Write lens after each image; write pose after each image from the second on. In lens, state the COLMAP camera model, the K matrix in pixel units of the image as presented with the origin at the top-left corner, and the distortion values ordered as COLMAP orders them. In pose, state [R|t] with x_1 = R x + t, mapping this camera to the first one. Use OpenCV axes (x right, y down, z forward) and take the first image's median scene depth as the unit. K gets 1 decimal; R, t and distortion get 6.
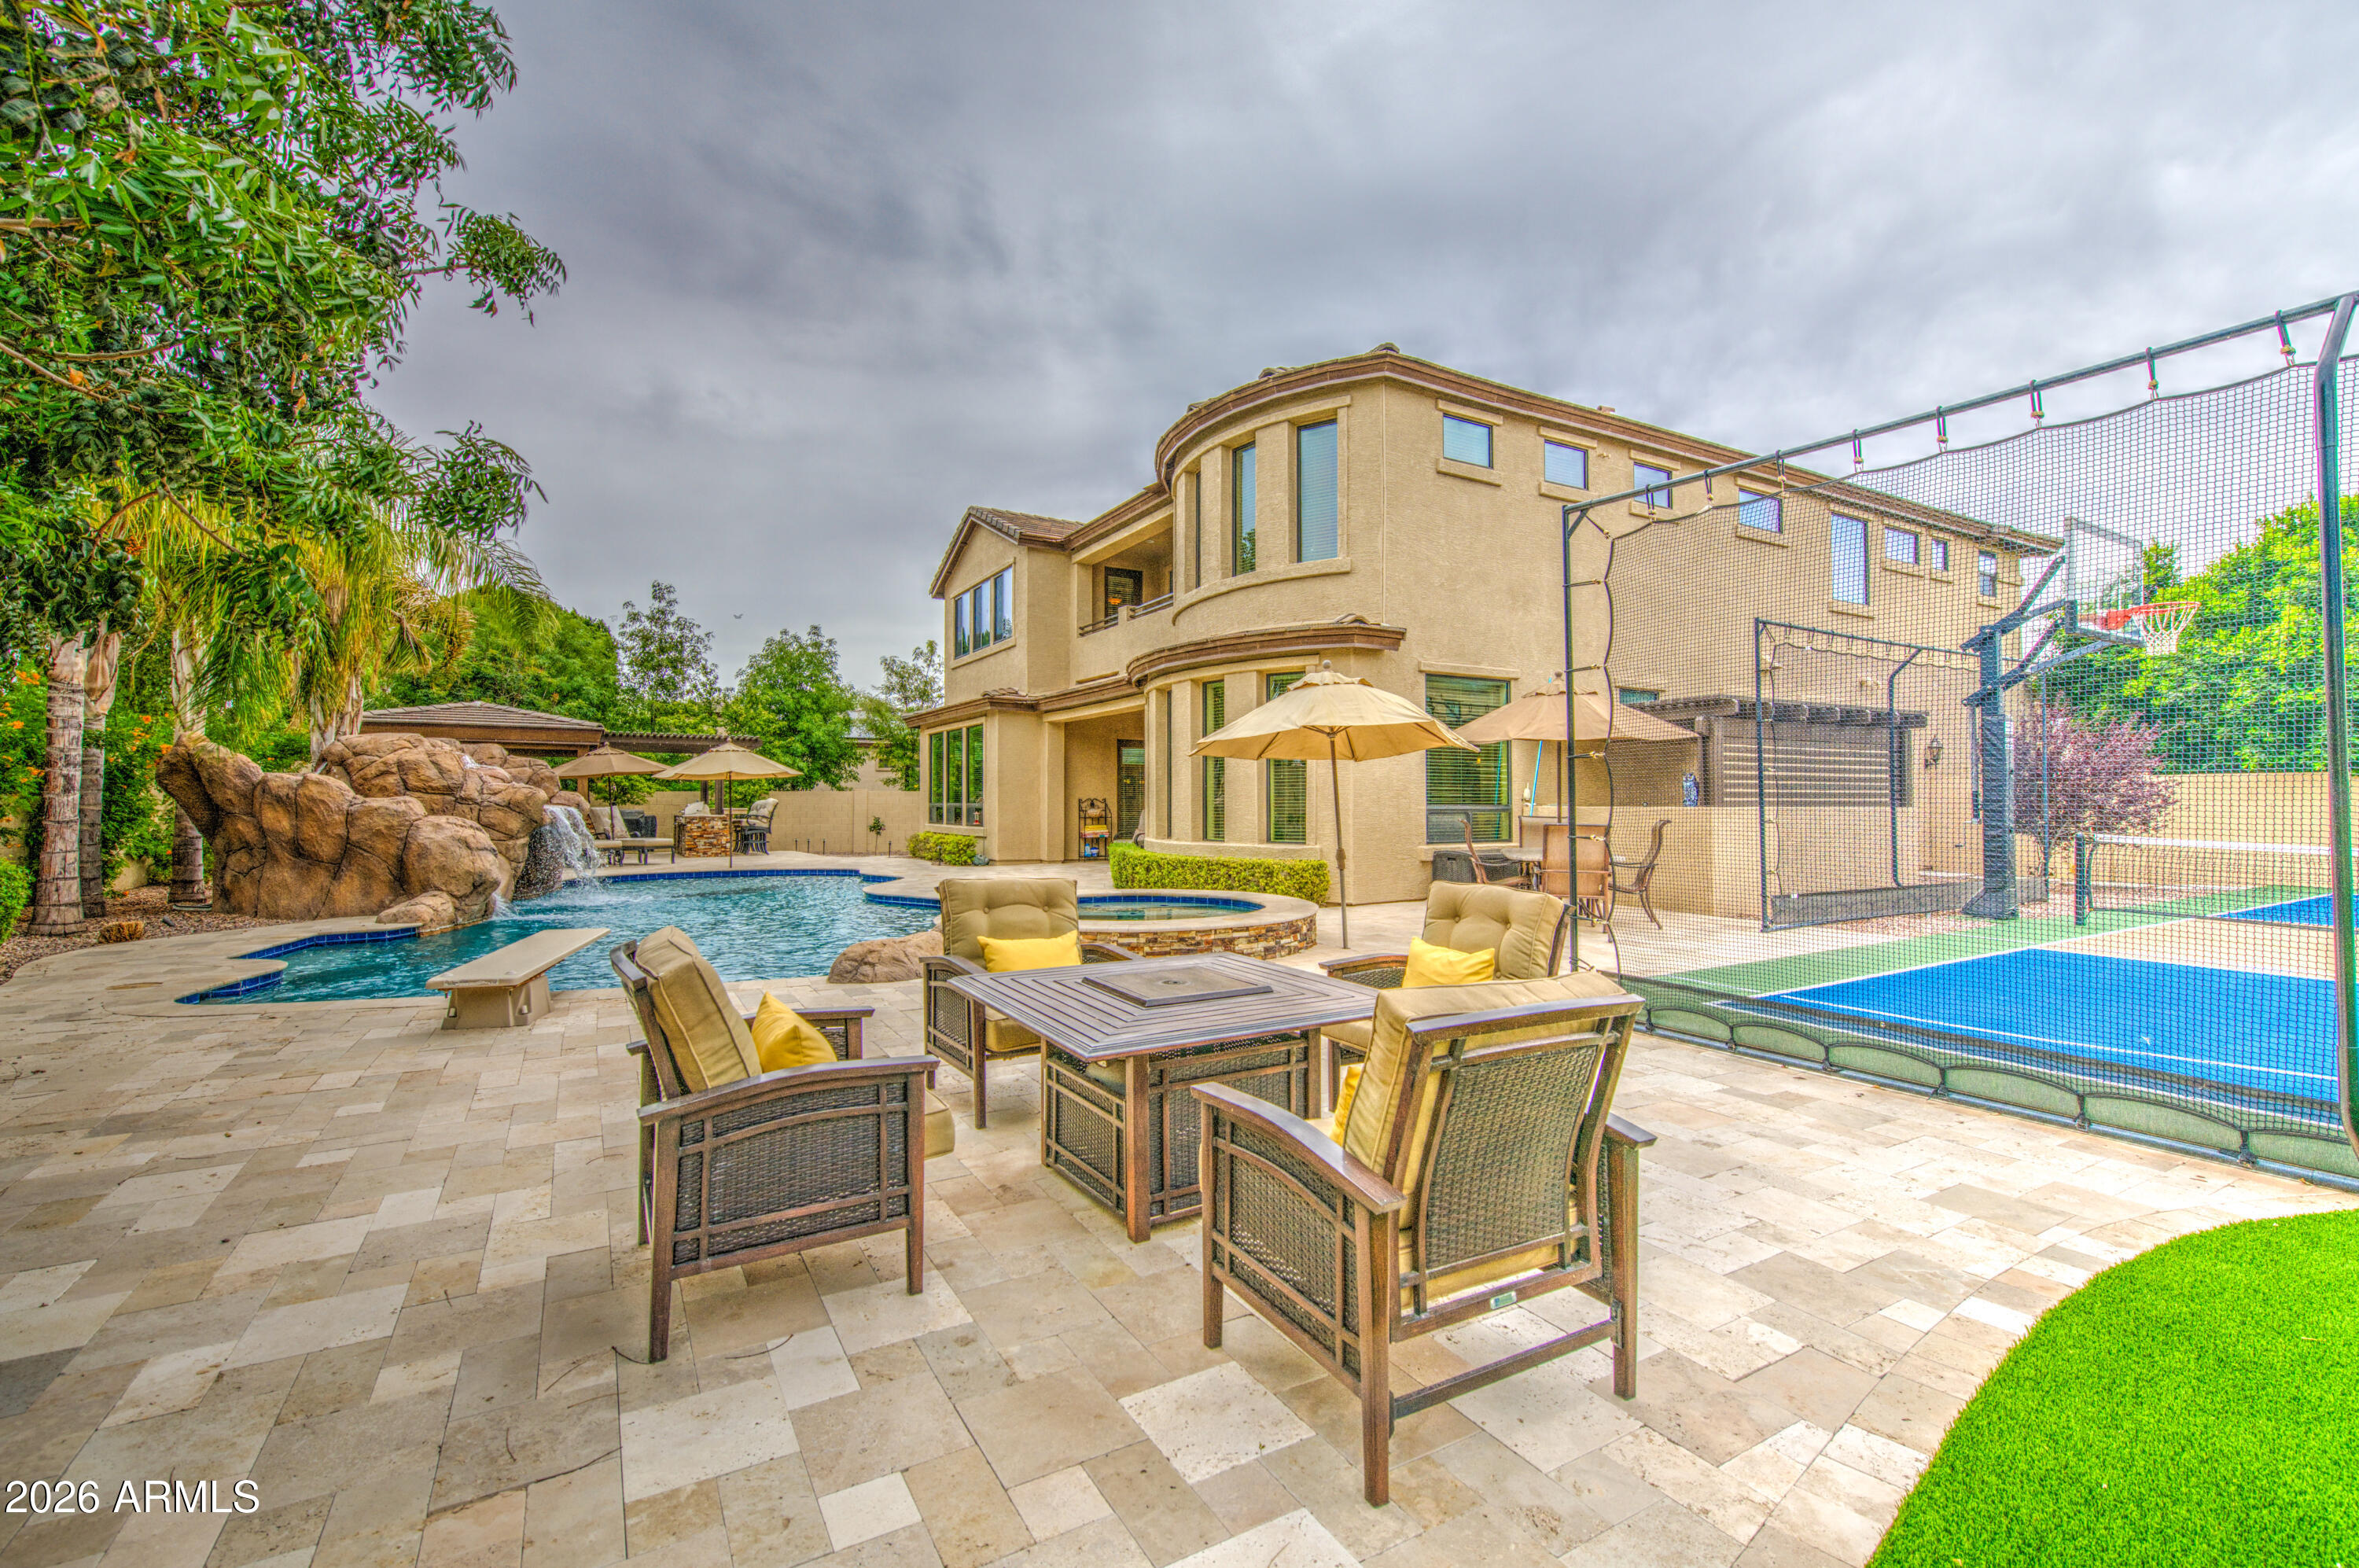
lens RADIAL K [[1008.4, 0, 1179.1], [0, 1008.4, 763.6], [0, 0, 1]] dist [-0.001569, -0.000377]
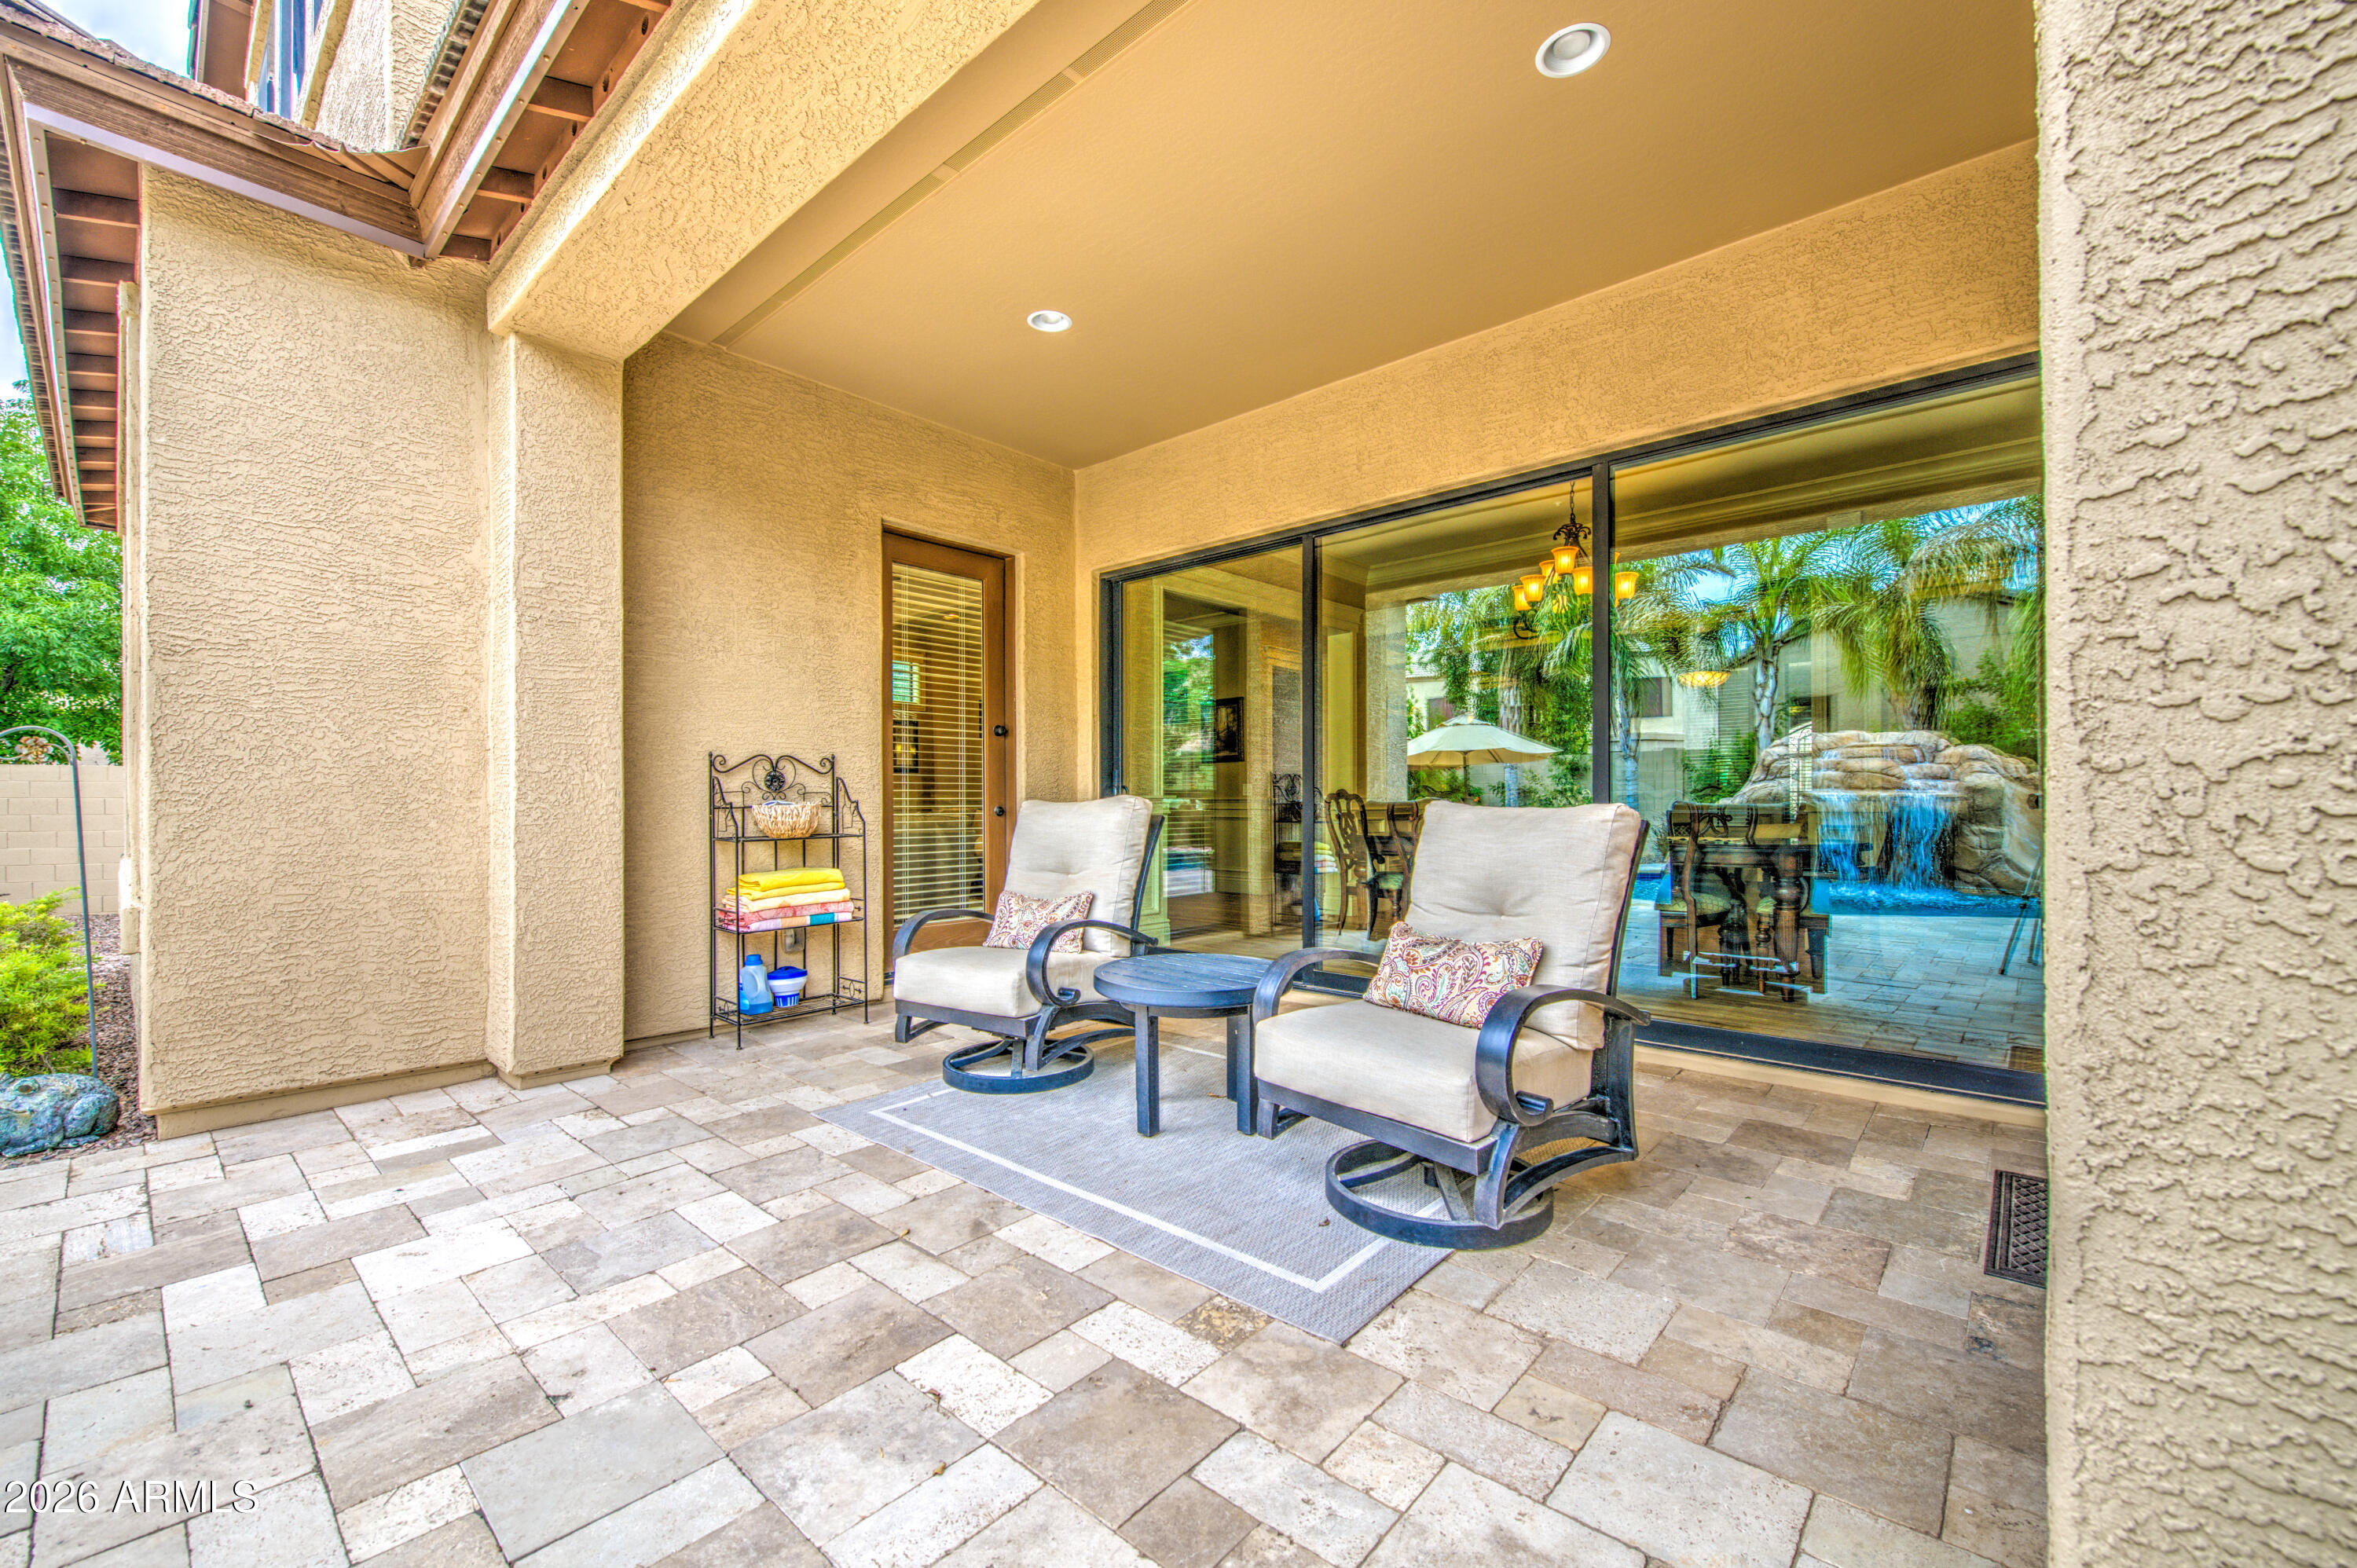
lens RADIAL K [[956.4, 0, 1172.0], [0, 956.4, 816.1], [0, 0, 1]] dist [0.001586, 0.000095]
pose [[0.952135, -0.009201, 0.305538, -0.093344], [-0.005182, 0.998917, 0.046230, 0.053487], [-0.305633, -0.045601, 0.951057, 1.073500]]
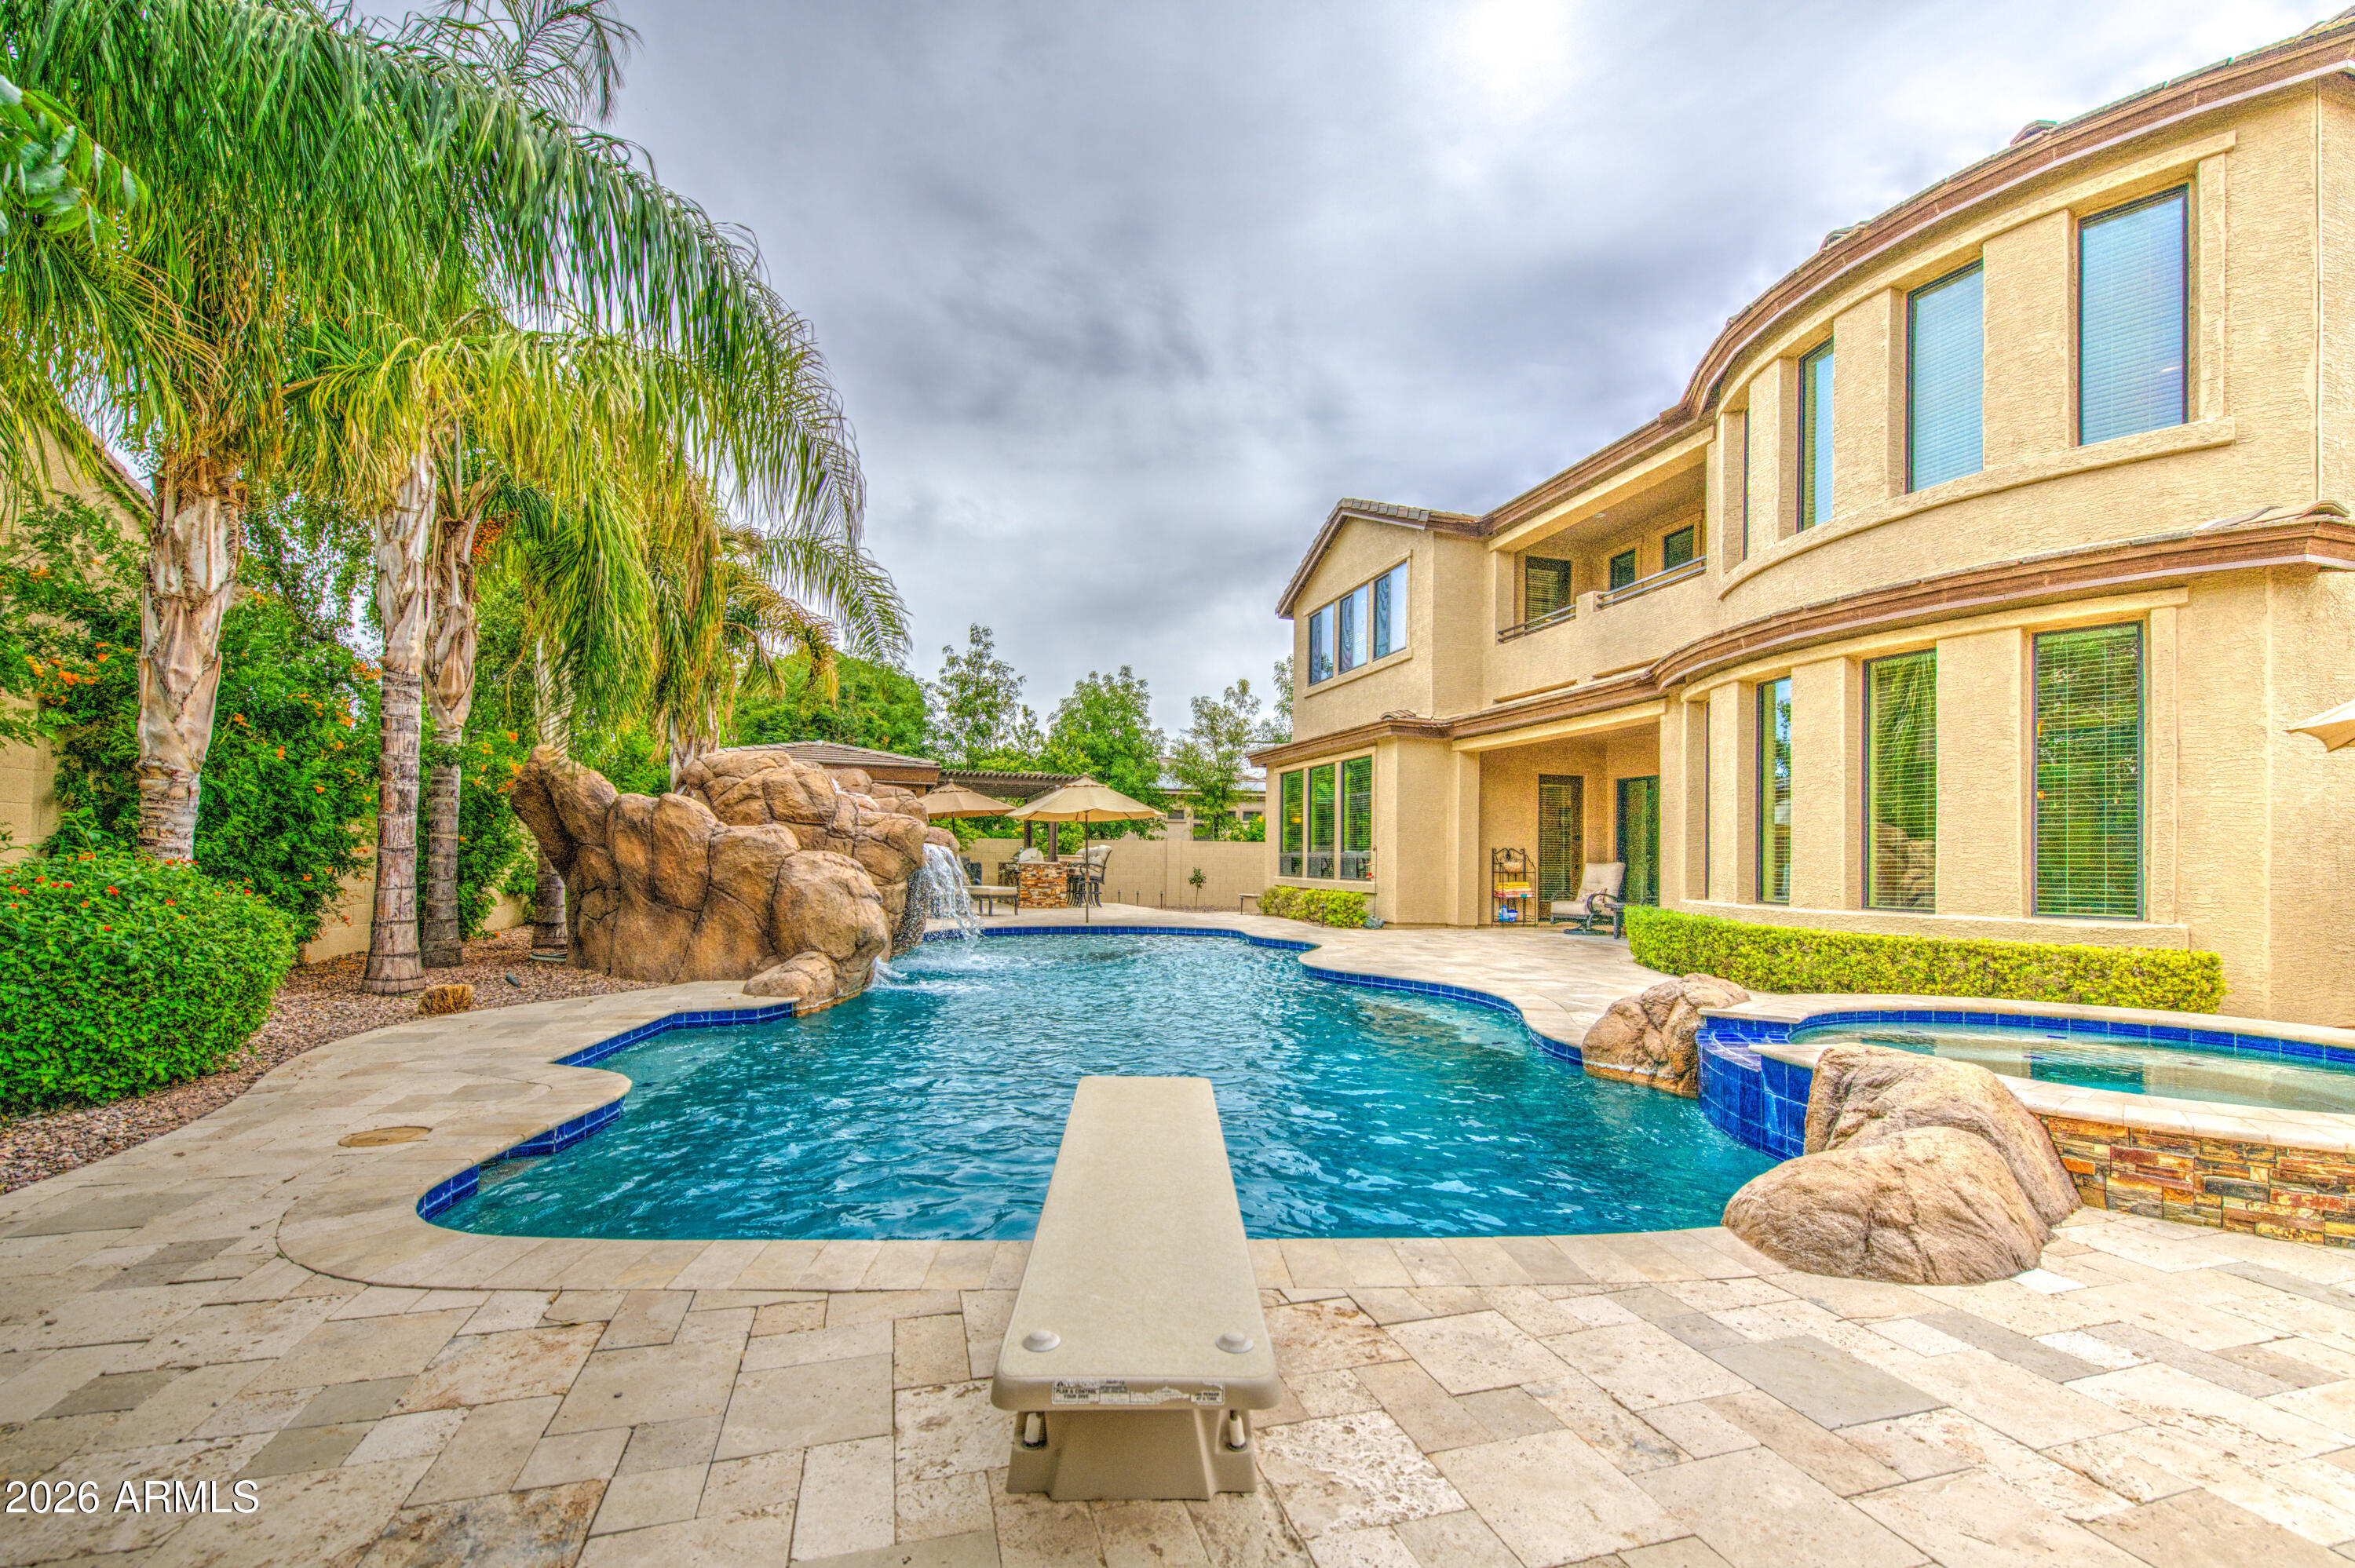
lens RADIAL K [[972.4, 0, 1173.8], [0, 972.4, 834.2], [0, 0, 1]] dist [0.000717, -0.000192]
pose [[0.971977, 0.009064, -0.234901, -0.229168], [-0.006253, 0.999900, 0.012709, 0.021587], [0.234993, -0.010884, 0.971936, 0.270399]]
